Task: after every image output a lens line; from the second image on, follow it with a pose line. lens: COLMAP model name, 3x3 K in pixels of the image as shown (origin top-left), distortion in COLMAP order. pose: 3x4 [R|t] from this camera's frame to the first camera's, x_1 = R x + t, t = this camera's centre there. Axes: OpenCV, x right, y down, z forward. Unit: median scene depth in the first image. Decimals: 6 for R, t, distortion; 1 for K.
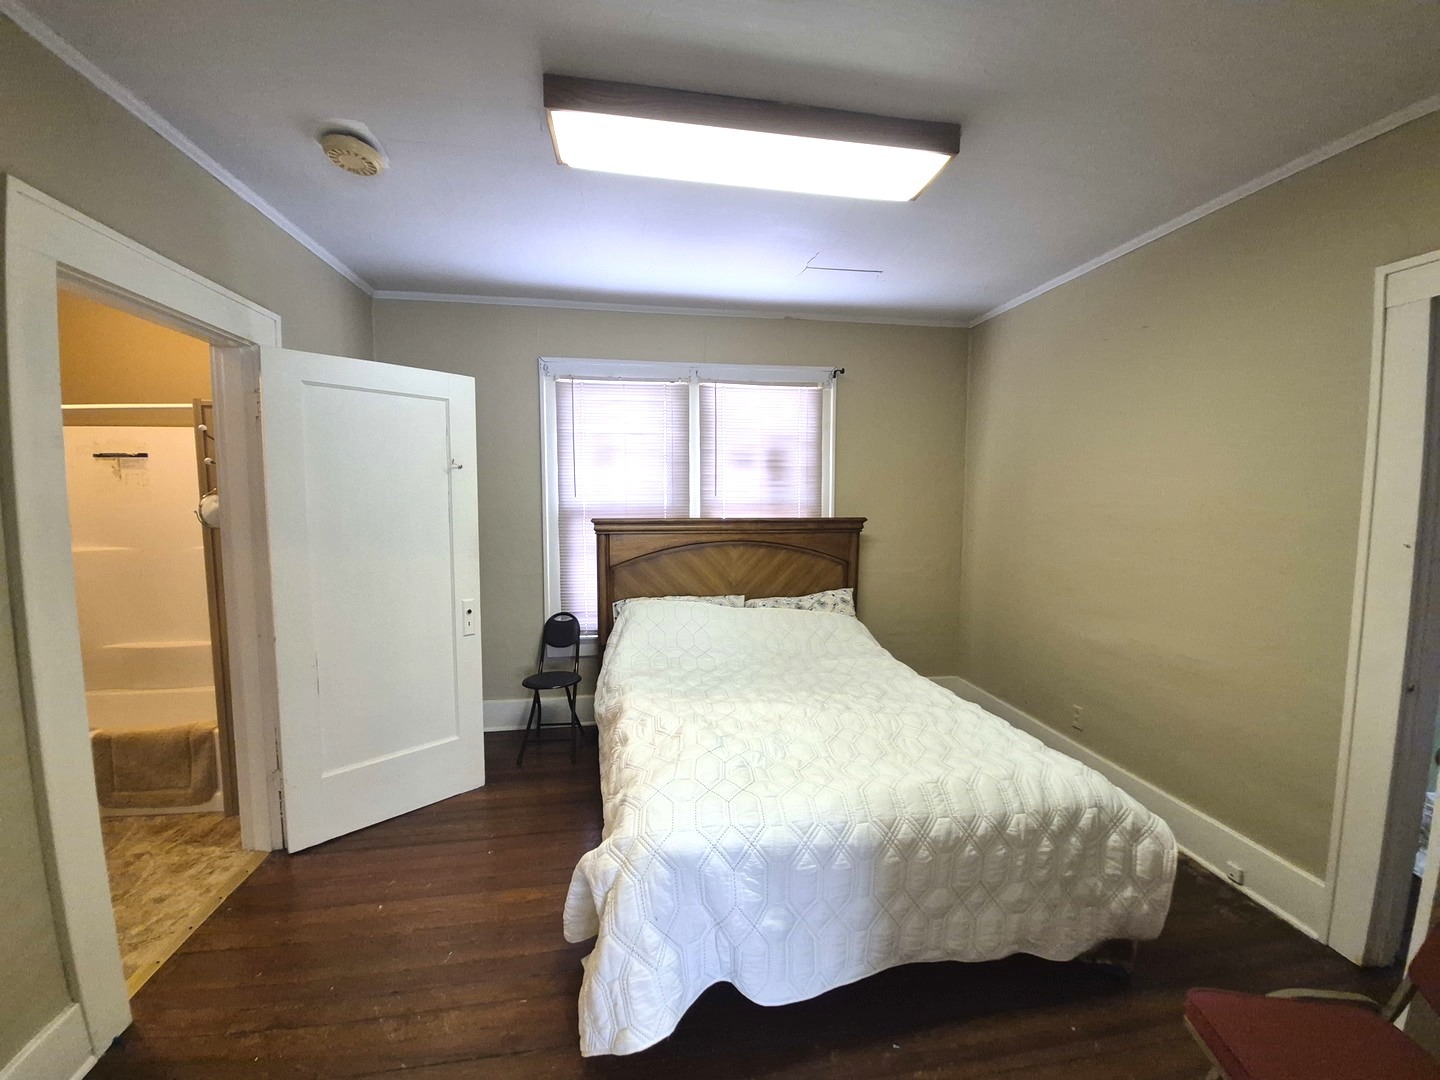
lens RADIAL K [[573.8, 0, 727.1], [0, 573.8, 538.9], [0, 0, 1]] dist [-0.018373, -0.000105]
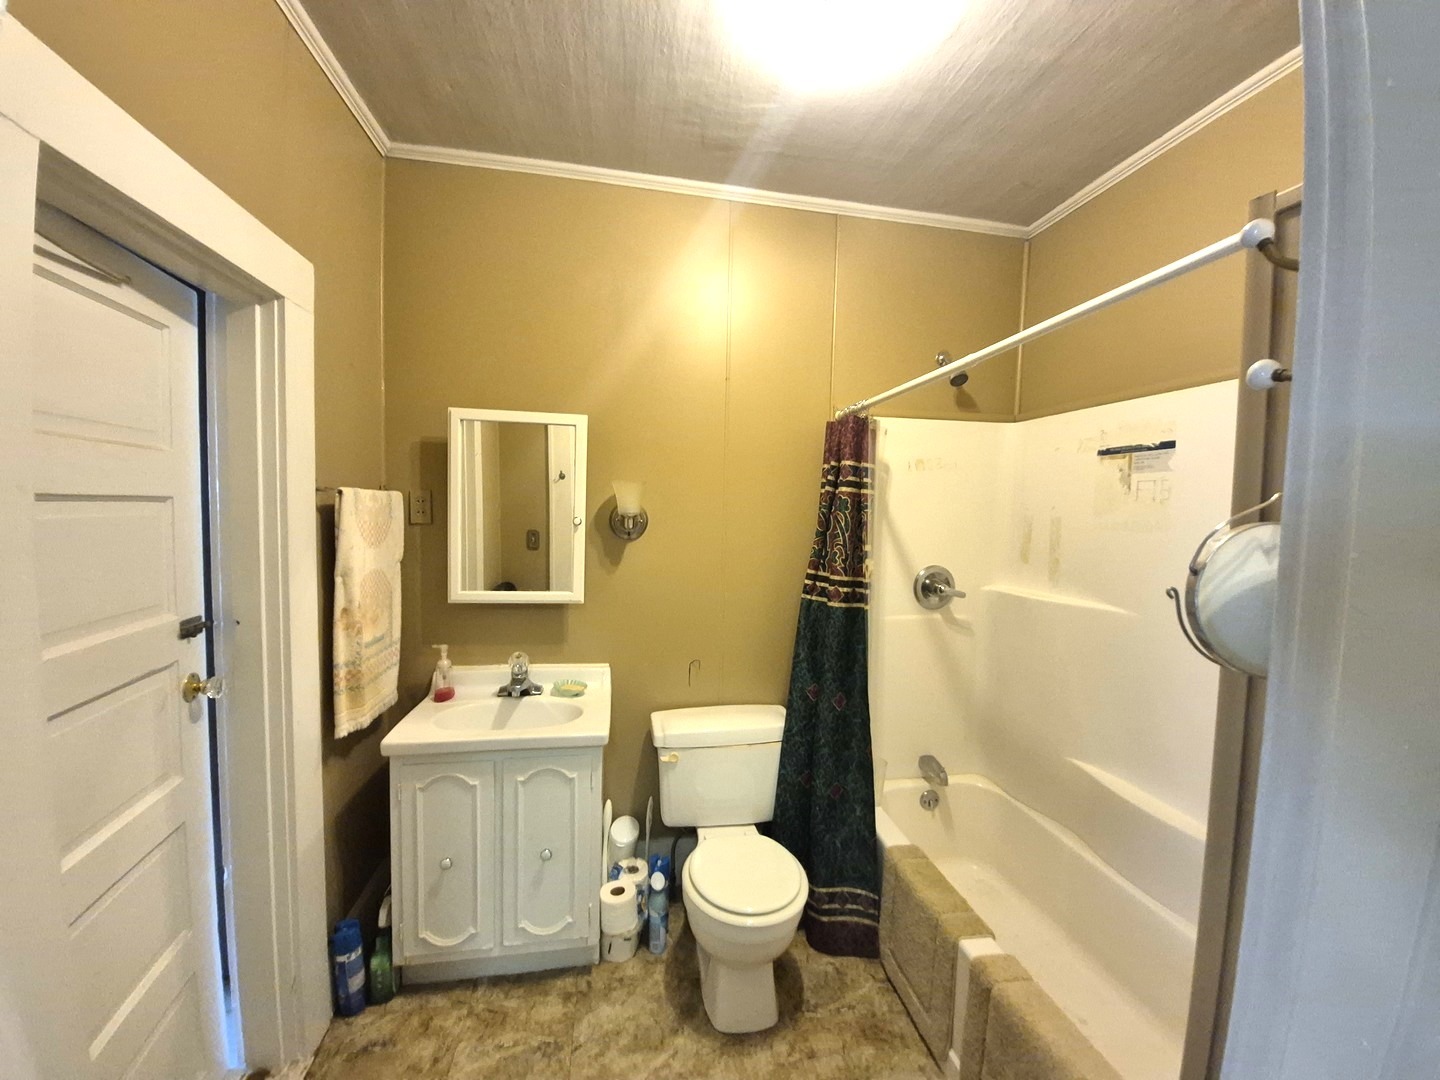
lens RADIAL K [[573.8, 0, 727.1], [0, 573.8, 538.9], [0, 0, 1]] dist [-0.018373, -0.000105]
pose [[0.024521, 0.048186, -0.998537, -0.489526], [-0.092539, 0.994659, 0.045727, -0.044334], [0.995407, 0.091282, 0.028849, 0.555800]]
